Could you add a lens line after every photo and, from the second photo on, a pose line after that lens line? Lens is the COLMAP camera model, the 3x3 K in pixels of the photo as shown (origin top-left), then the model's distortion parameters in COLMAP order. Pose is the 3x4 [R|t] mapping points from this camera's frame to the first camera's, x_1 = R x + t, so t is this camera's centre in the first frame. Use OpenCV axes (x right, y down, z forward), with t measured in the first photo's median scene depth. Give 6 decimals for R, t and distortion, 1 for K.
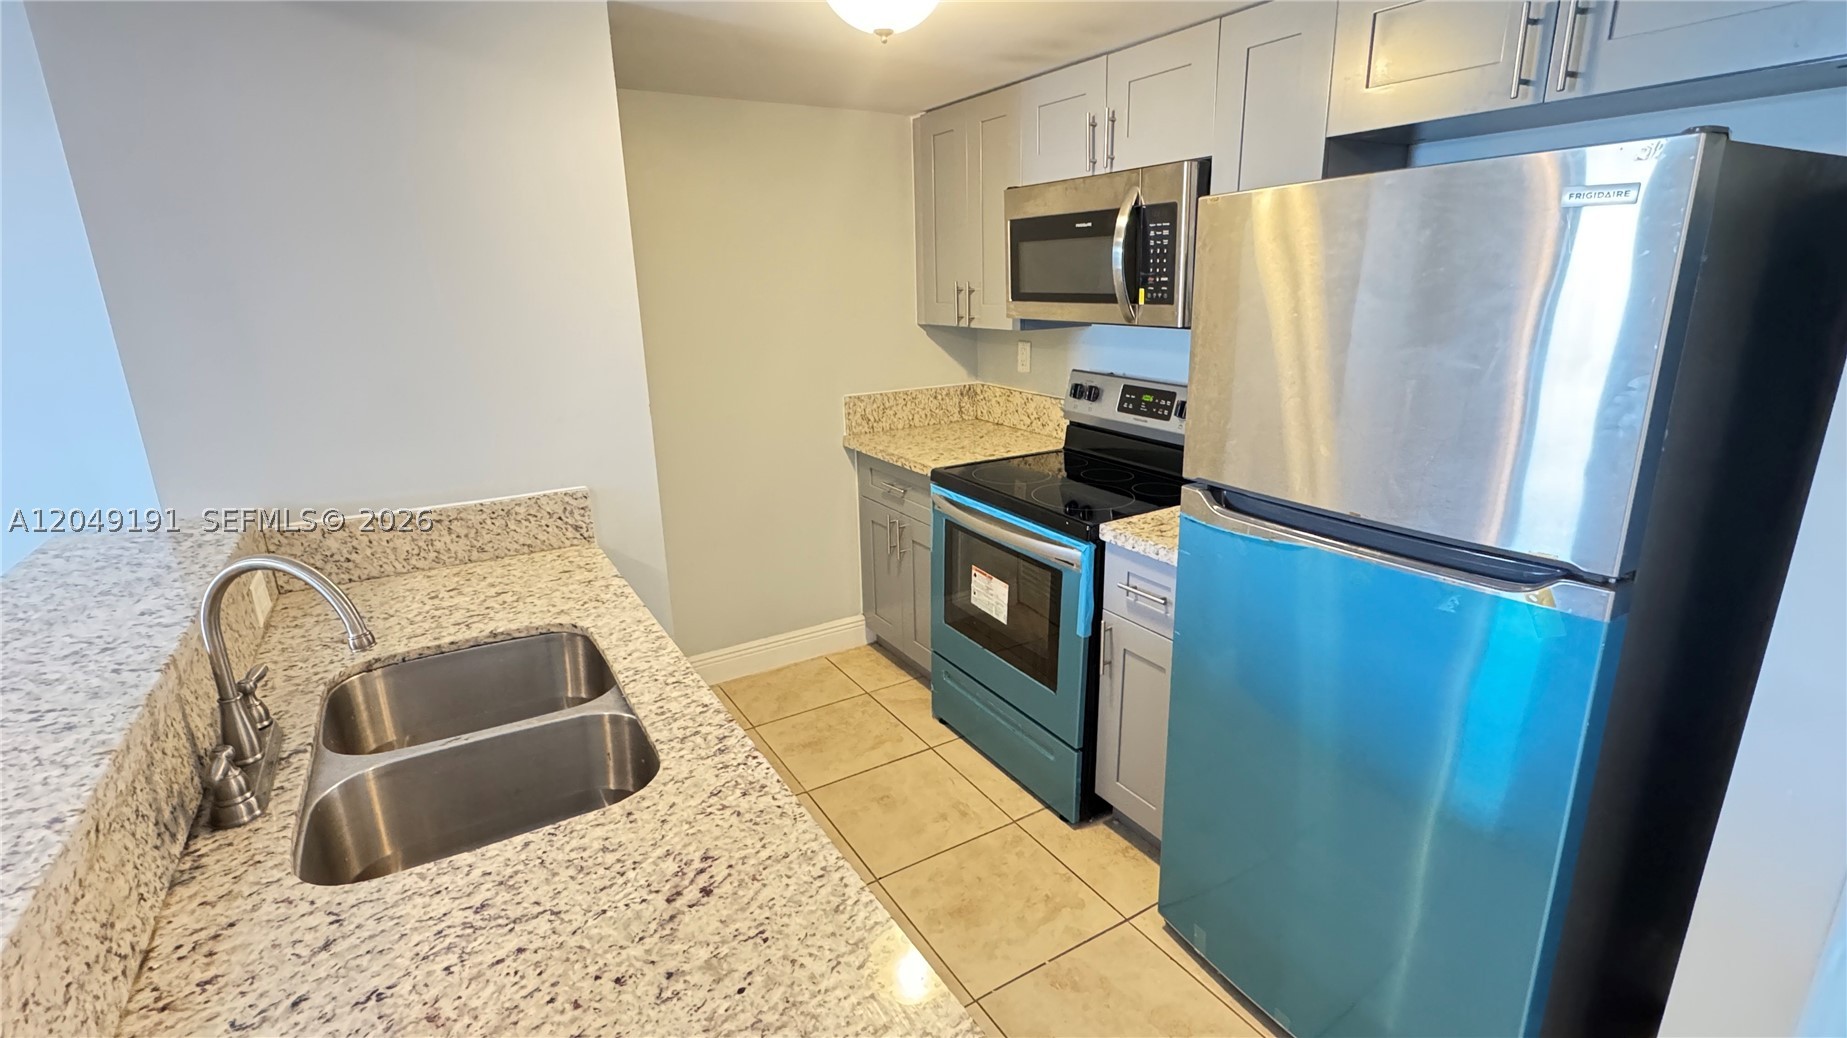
lens RADIAL K [[843.4, 0, 916.3], [0, 843.4, 517.5], [0, 0, 1]] dist [0.000930, 0.000014]
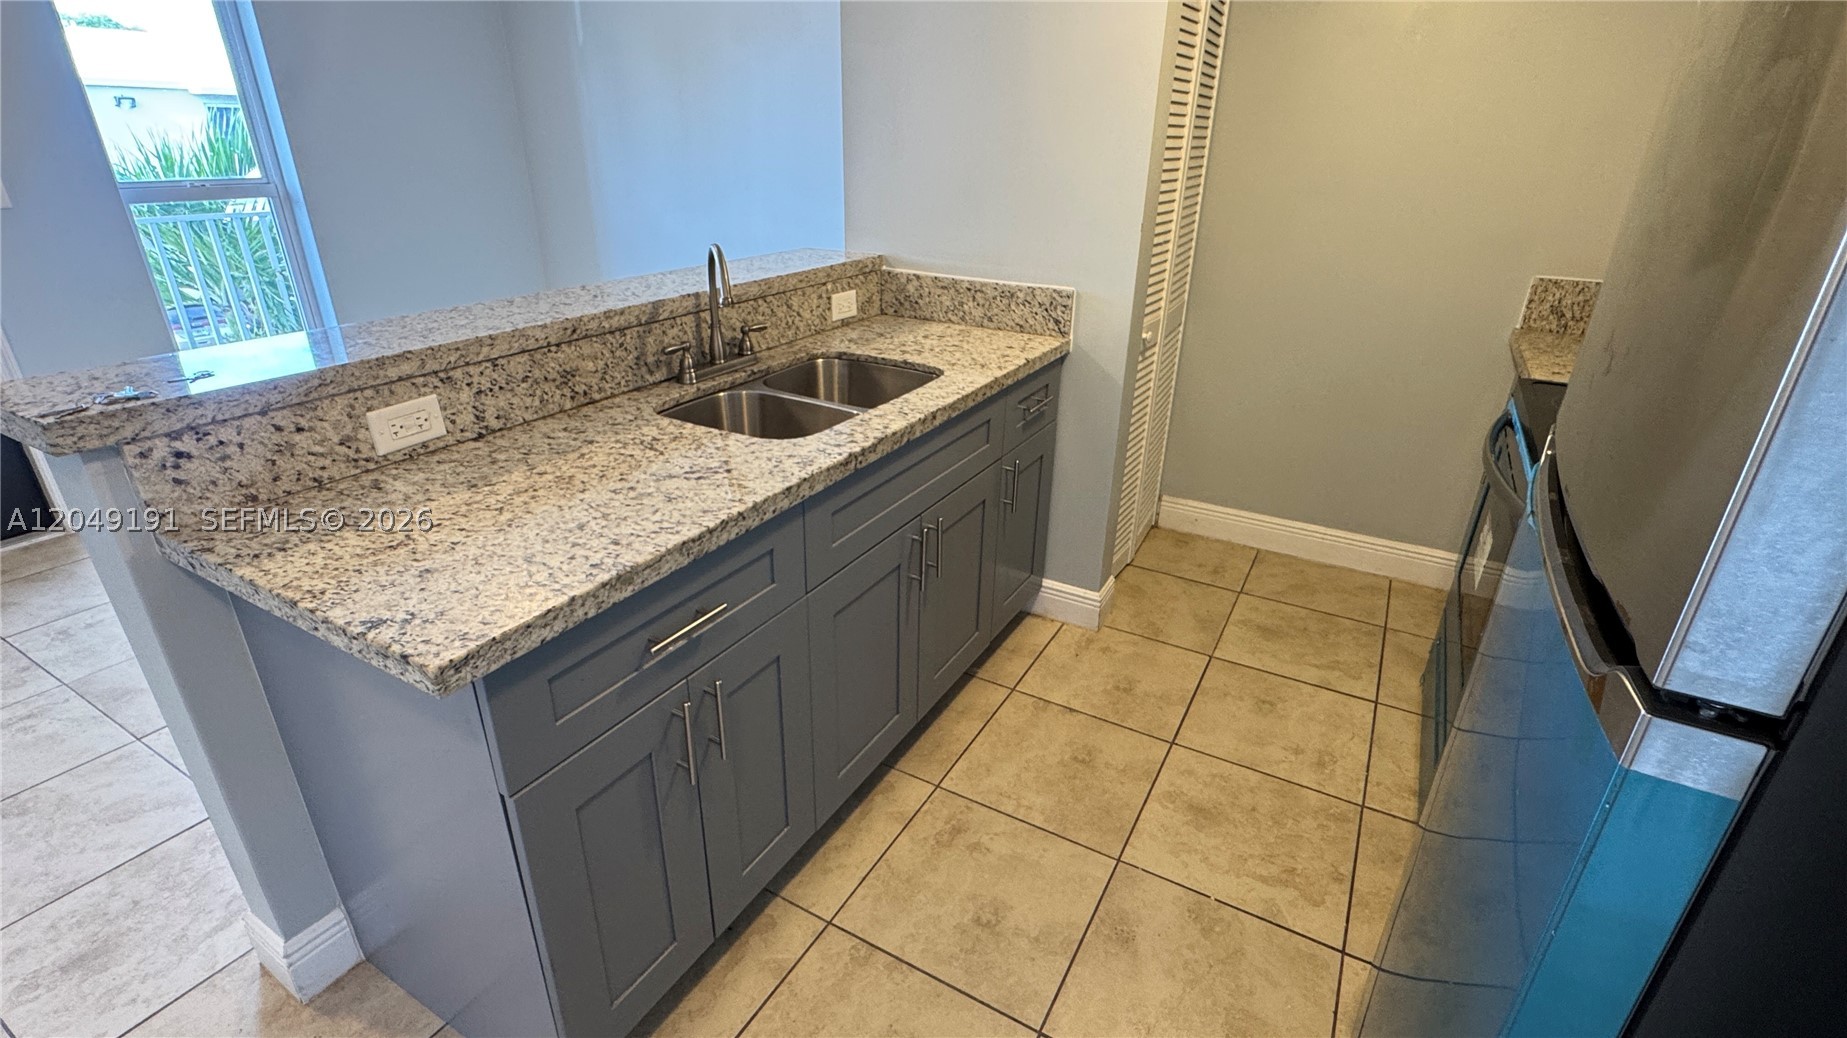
lens RADIAL K [[843.4, 0, 915.8], [0, 843.4, 513.9], [0, 0, 1]] dist [0.000930, 0.000014]
pose [[0.488130, 0.382652, -0.784415, 0.634506], [-0.264437, 0.921360, 0.284901, -0.028796], [0.831747, 0.068359, 0.550931, 0.241993]]
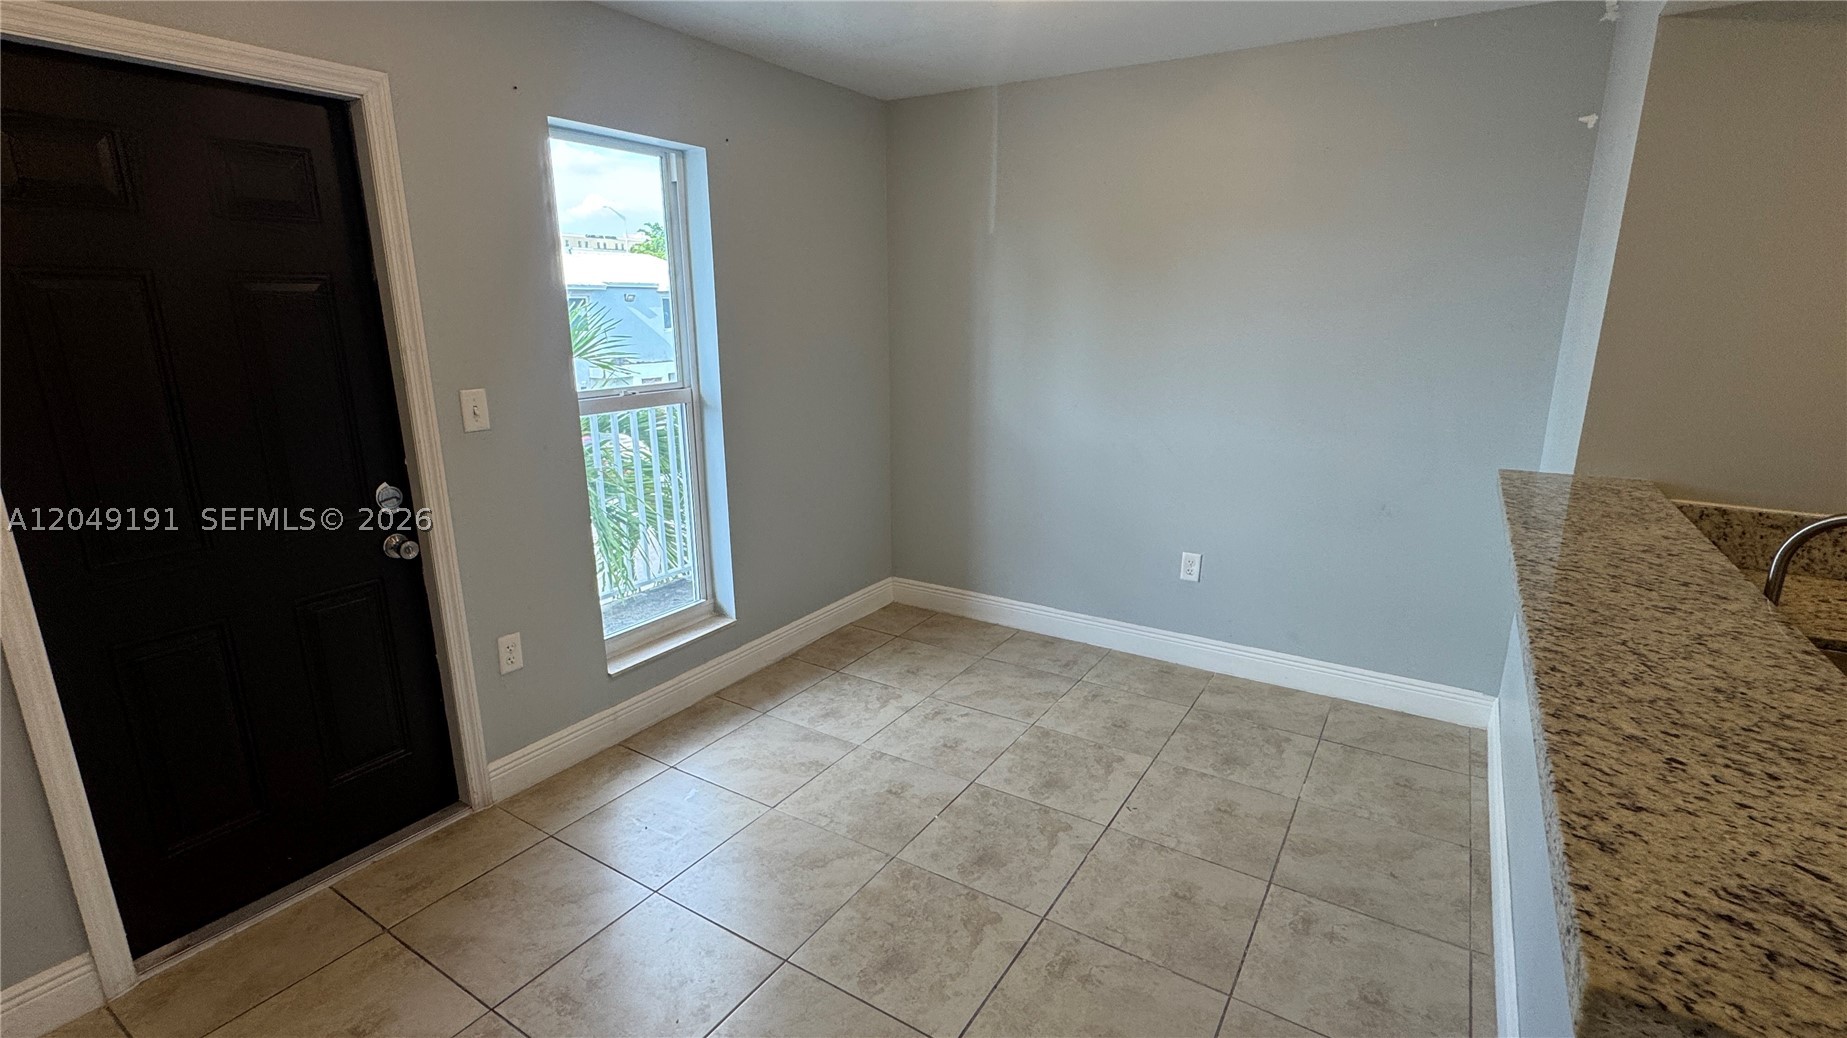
lens RADIAL K [[843.4, 0, 922.8], [0, 843.4, 522.1], [0, 0, 1]] dist [0.000930, 0.000014]
pose [[0.455968, 0.234100, -0.858656, -0.222895], [-0.246509, 0.960260, 0.130899, 0.140075], [0.855176, 0.151981, 0.495556, -0.440479]]
